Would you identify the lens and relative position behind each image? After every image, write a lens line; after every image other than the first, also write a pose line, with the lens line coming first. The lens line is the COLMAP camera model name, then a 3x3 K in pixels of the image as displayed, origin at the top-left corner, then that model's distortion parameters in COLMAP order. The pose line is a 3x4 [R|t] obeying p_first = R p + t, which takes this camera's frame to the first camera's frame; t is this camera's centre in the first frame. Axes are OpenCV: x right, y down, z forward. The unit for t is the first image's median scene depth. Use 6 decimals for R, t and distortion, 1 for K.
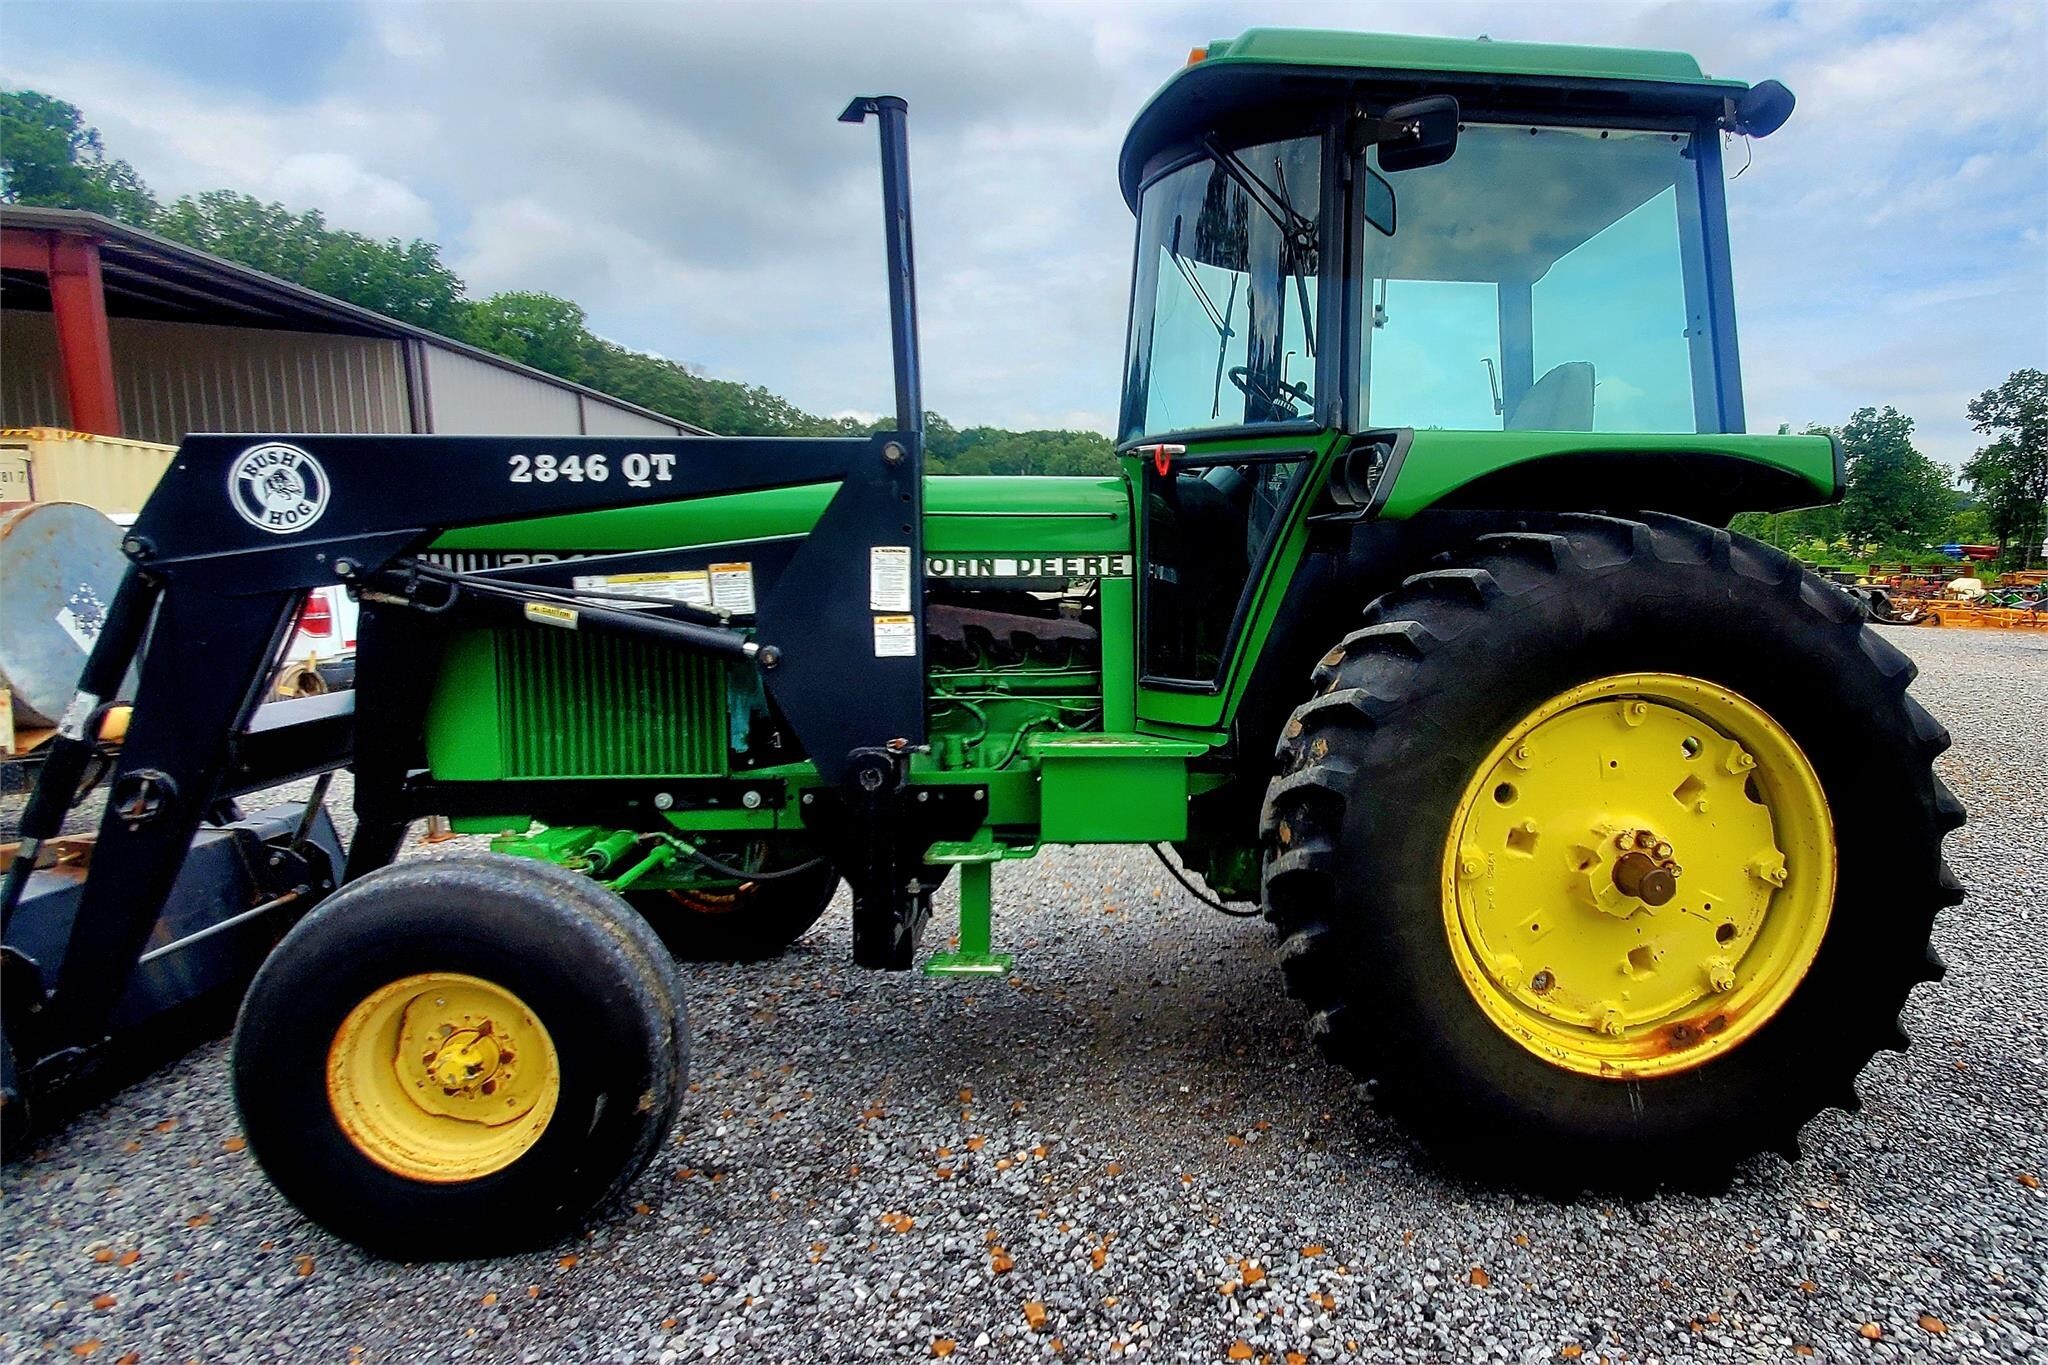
lens RADIAL K [[1091.0, 0, 1117.9], [0, 1091.0, 681.3], [0, 0, 1]] dist [0.003572, 0.000362]
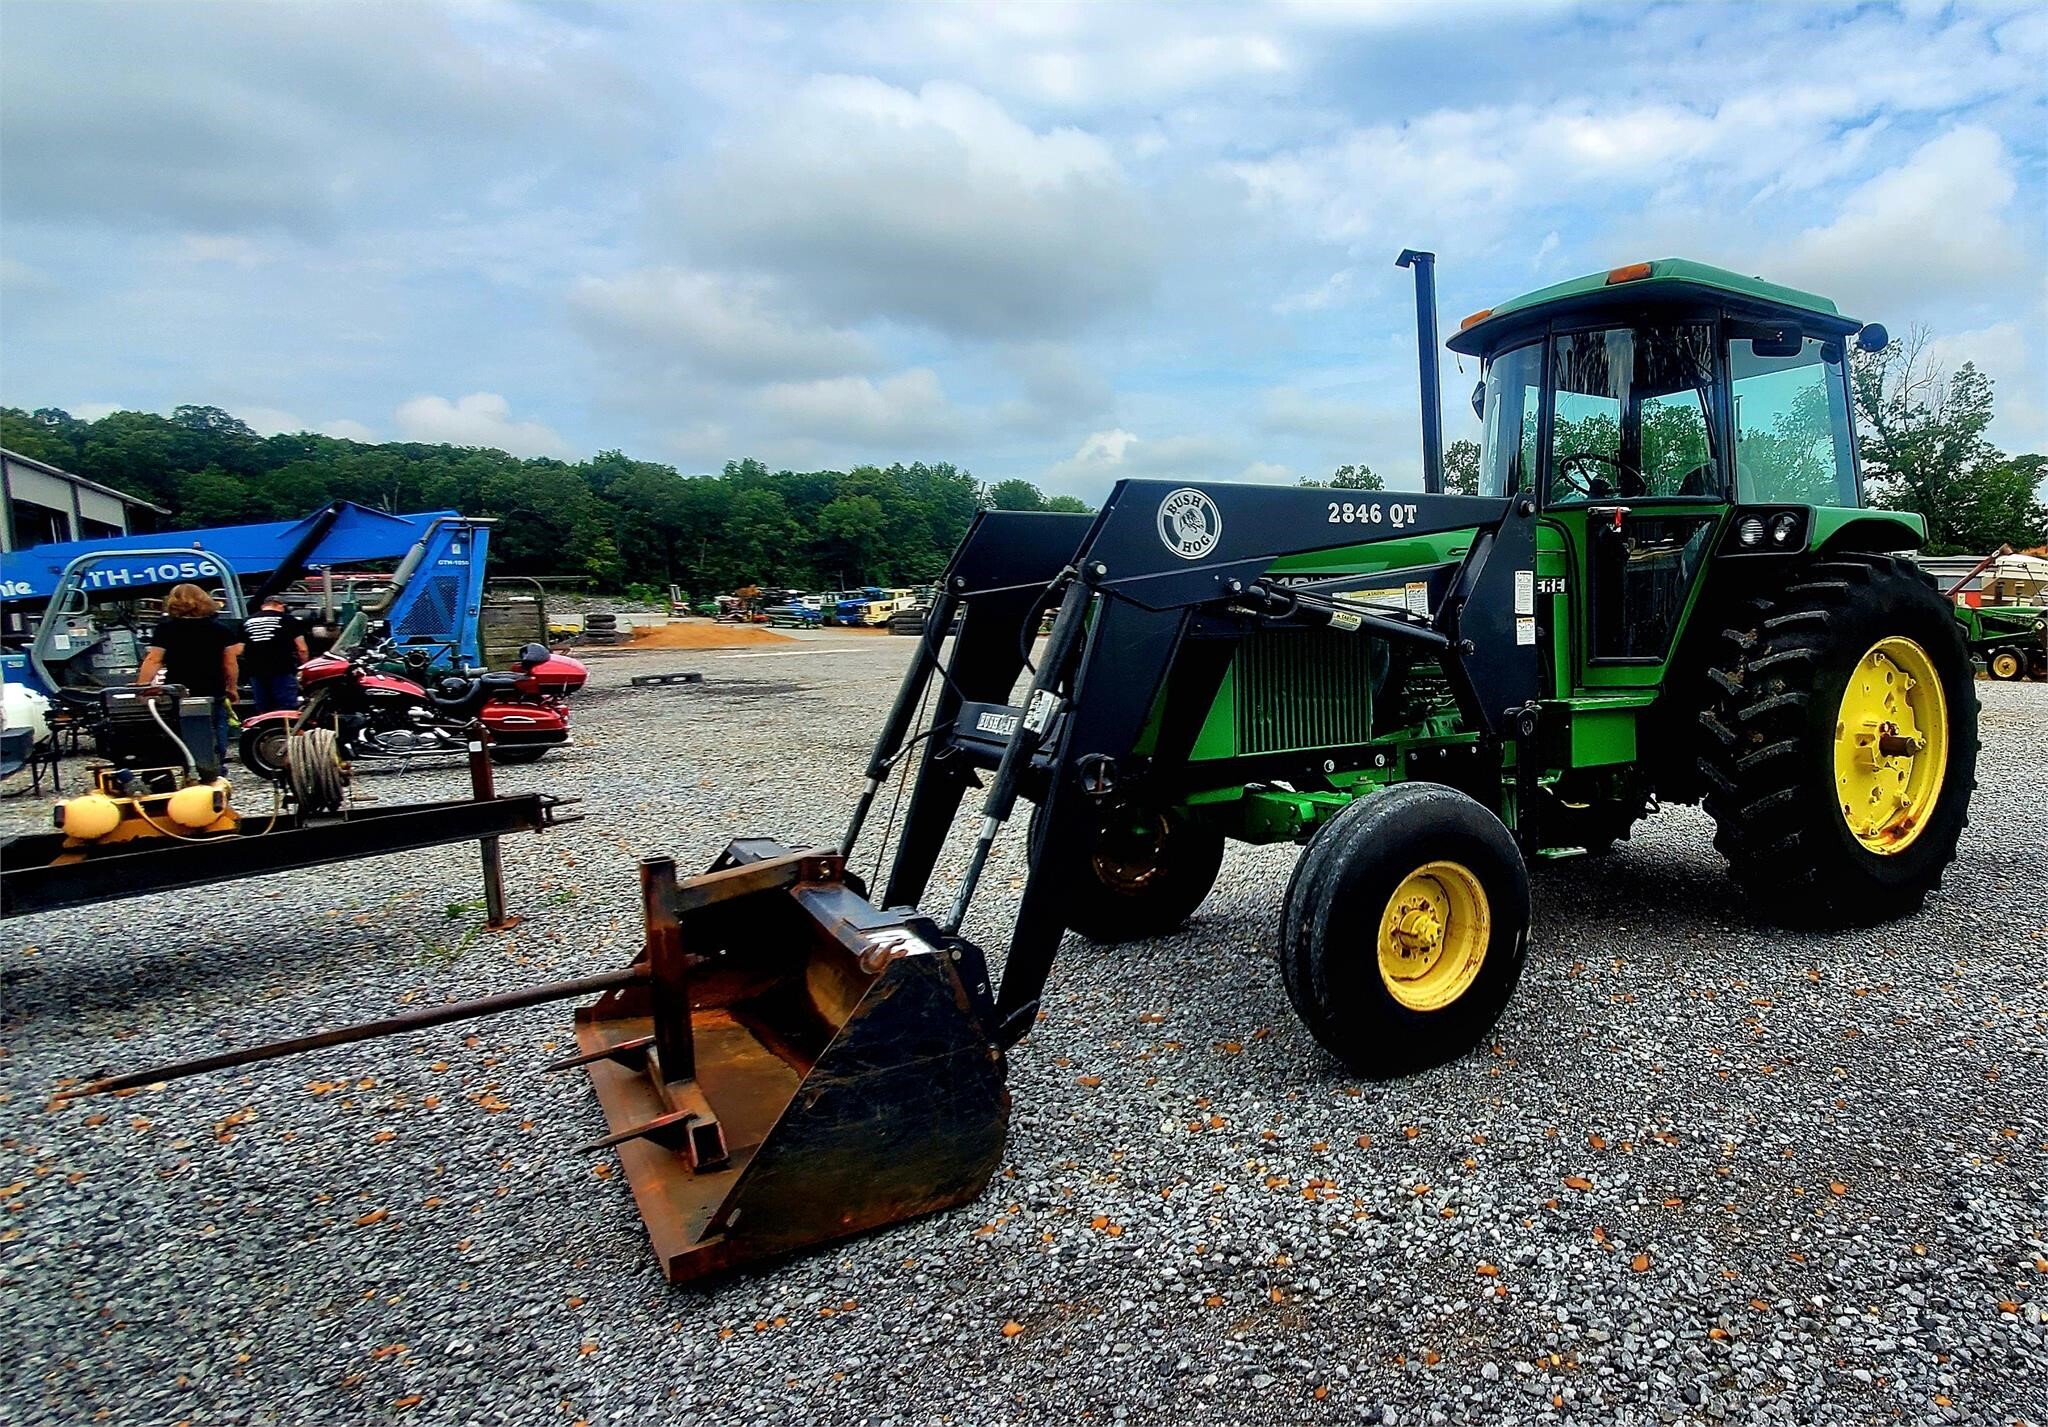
lens RADIAL K [[1168.9, 0, 1252.9], [0, 1168.9, 710.2], [0, 0, 1]] dist [-0.021418, 0.043993]
pose [[0.871754, -0.056819, 0.486637, -1.353099], [0.067067, 0.997742, -0.003648, 0.048407], [-0.485331, 0.035818, 0.873596, -0.208389]]
